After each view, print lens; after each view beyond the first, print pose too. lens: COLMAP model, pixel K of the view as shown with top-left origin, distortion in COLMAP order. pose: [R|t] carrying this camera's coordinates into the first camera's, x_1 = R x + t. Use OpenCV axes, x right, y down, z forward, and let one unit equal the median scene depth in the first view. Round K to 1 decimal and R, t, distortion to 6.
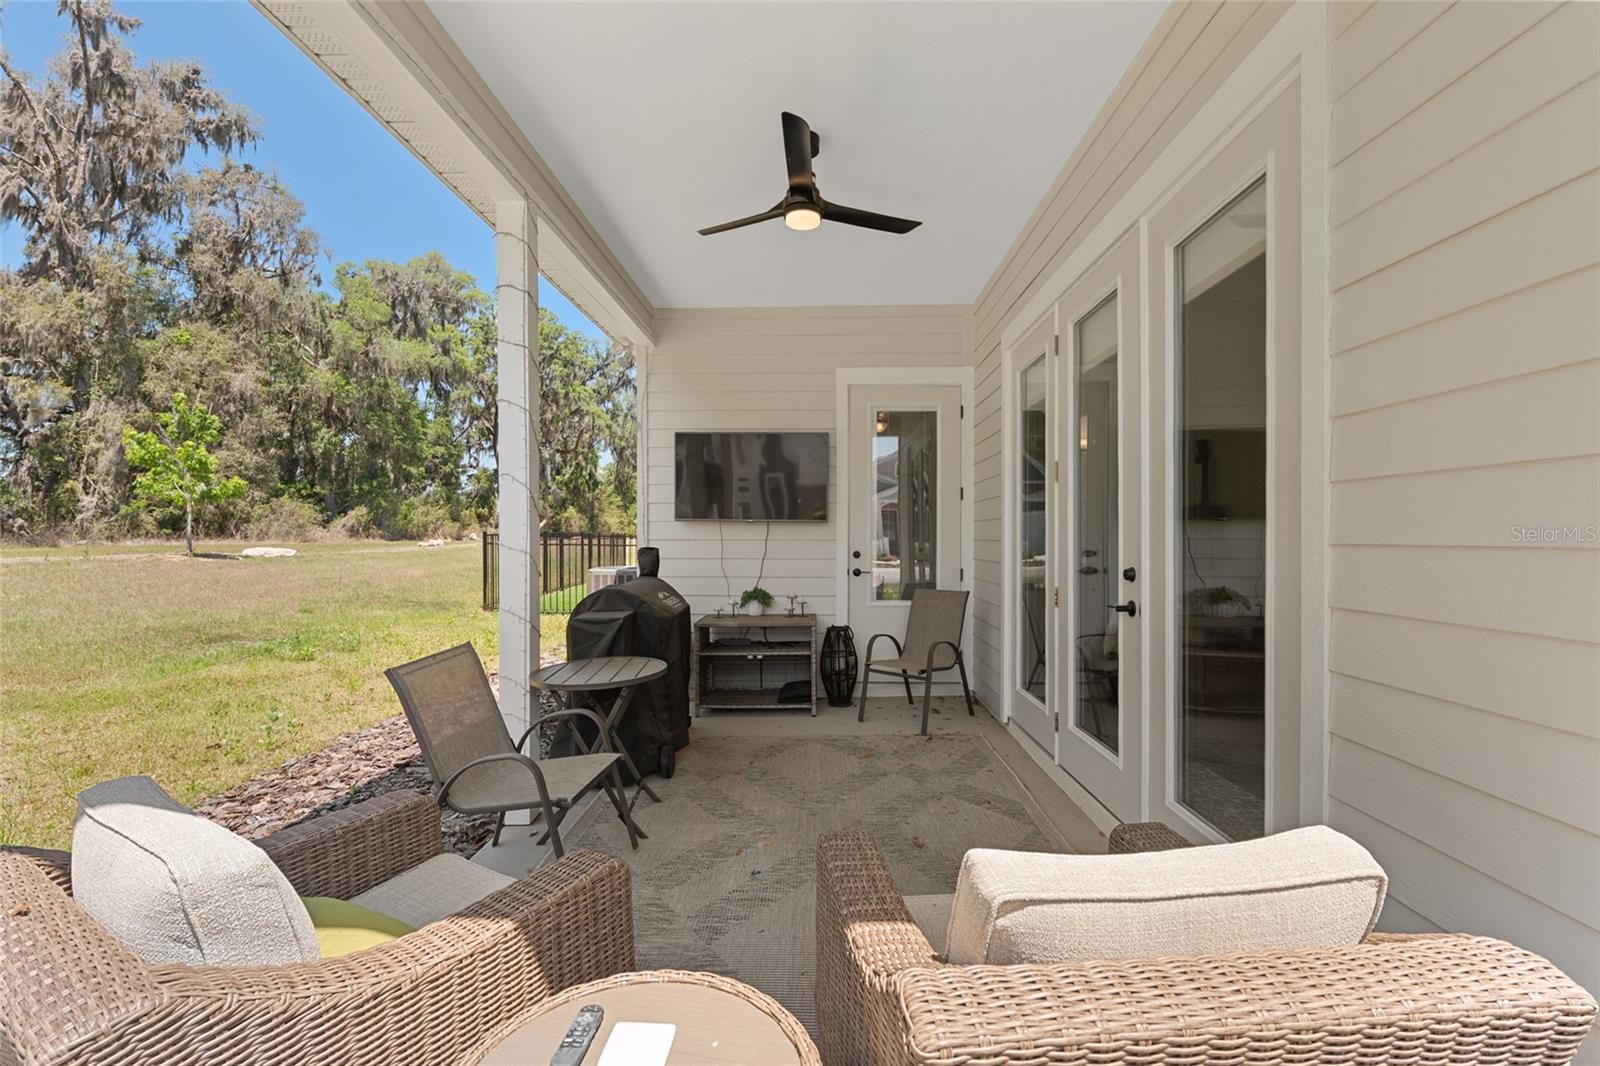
lens RADIAL K [[697.7, 0, 777.5], [0, 697.7, 544.4], [0, 0, 1]] dist [-0.004423, 0.000024]
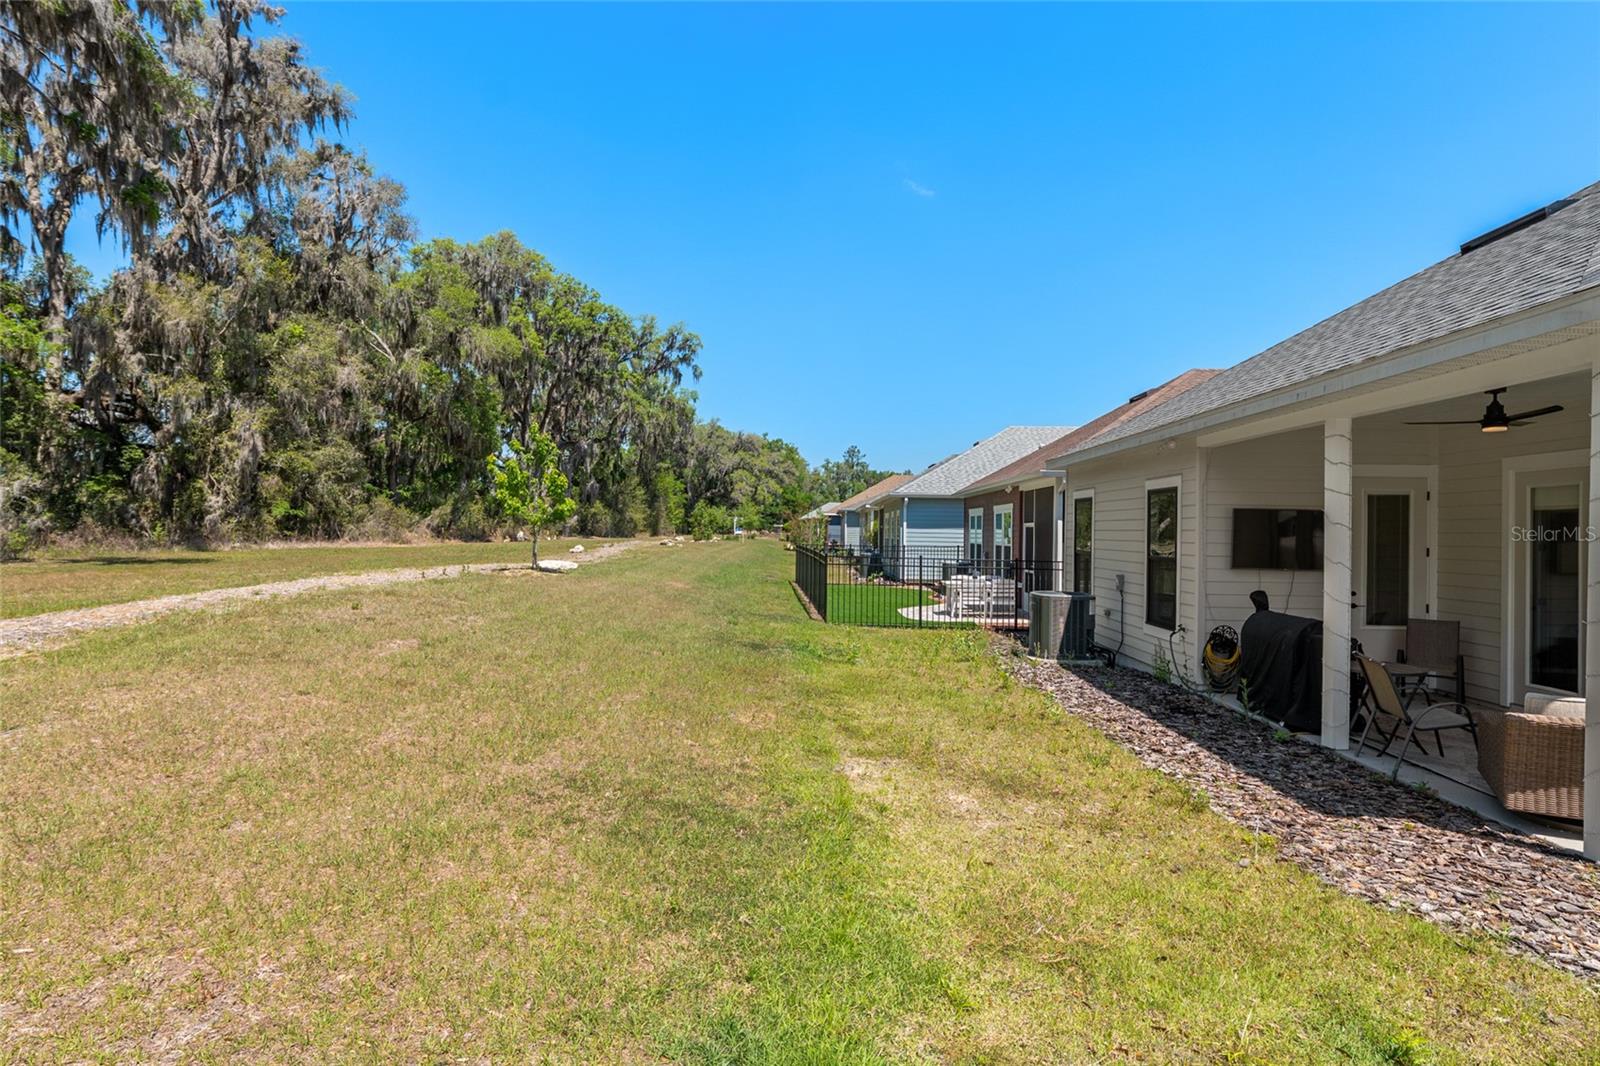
lens RADIAL K [[792.7, 0, 803.8], [0, 792.7, 531.0], [0, 0, 1]] dist [0.000100, 0.000299]
pose [[0.999873, 0.011977, 0.010556, -0.191073], [-0.011818, 0.999816, -0.015080, -0.013961], [-0.010734, 0.014953, 0.999831, -0.116047]]
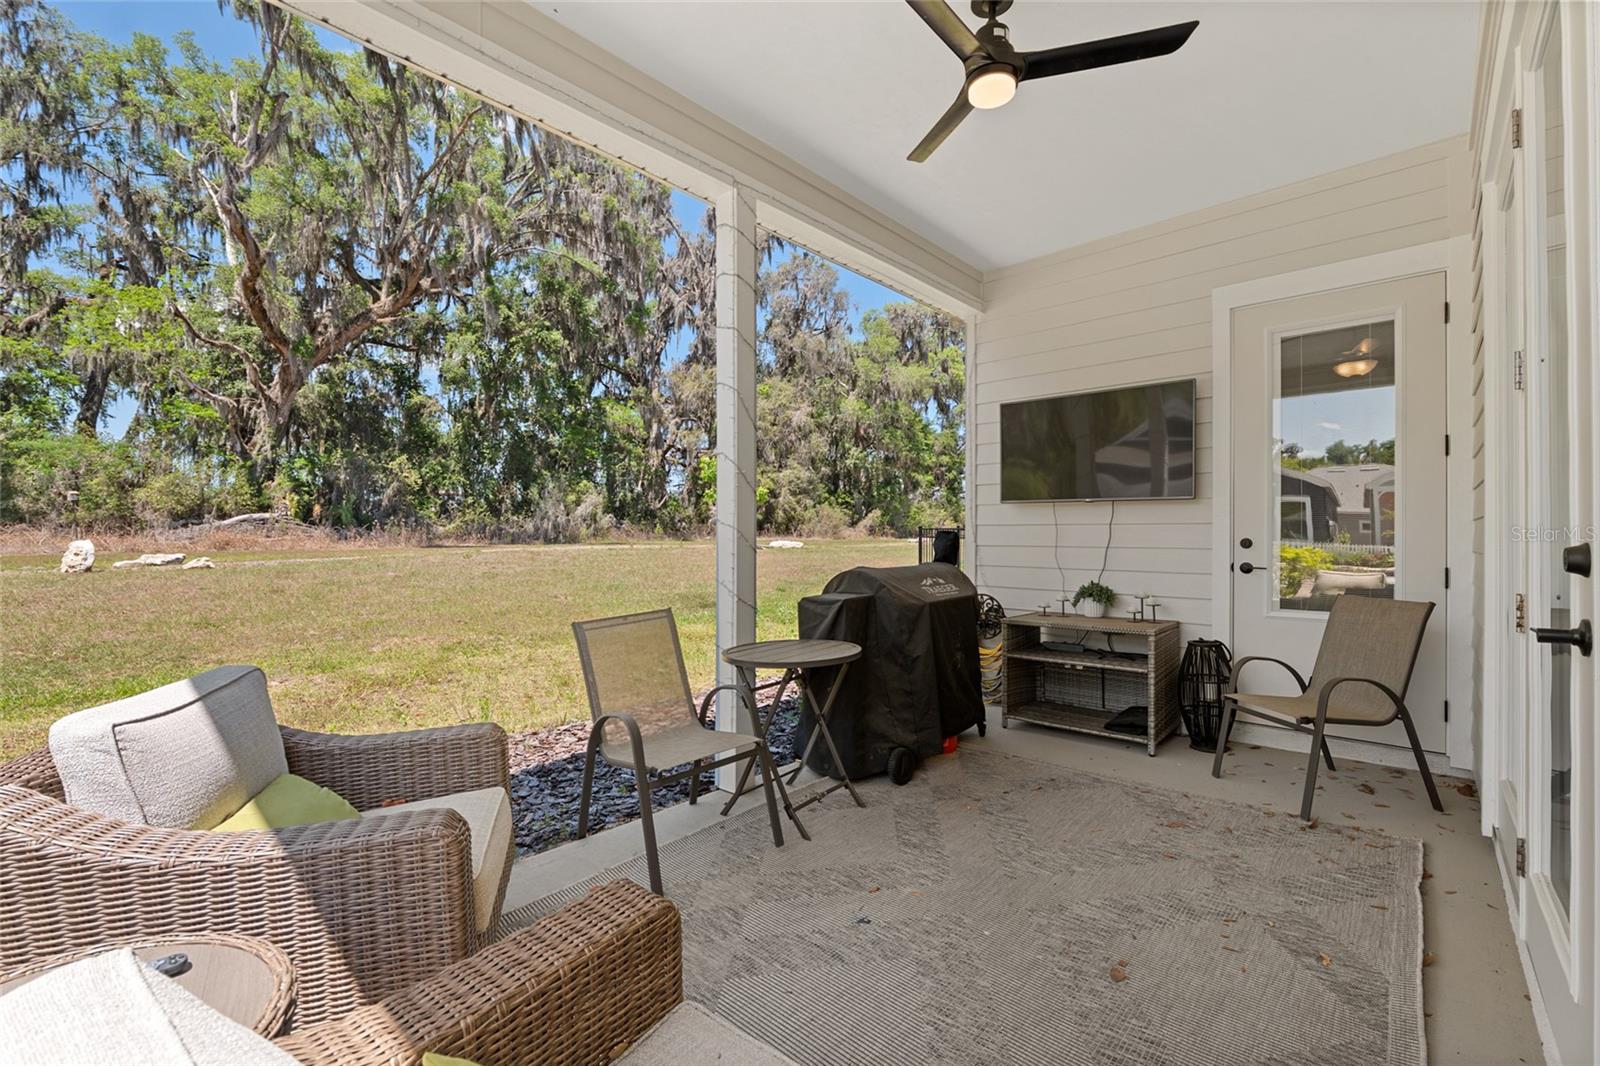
lens RADIAL K [[665.6, 0, 781.6], [0, 665.6, 536.2], [0, 0, 1]] dist [-0.004486, 0.000777]
pose [[0.757232, 0.002651, -0.653140, 0.035870], [-0.010837, 0.999905, -0.008505, 0.003360], [0.653056, 0.013519, 0.757189, 0.031934]]
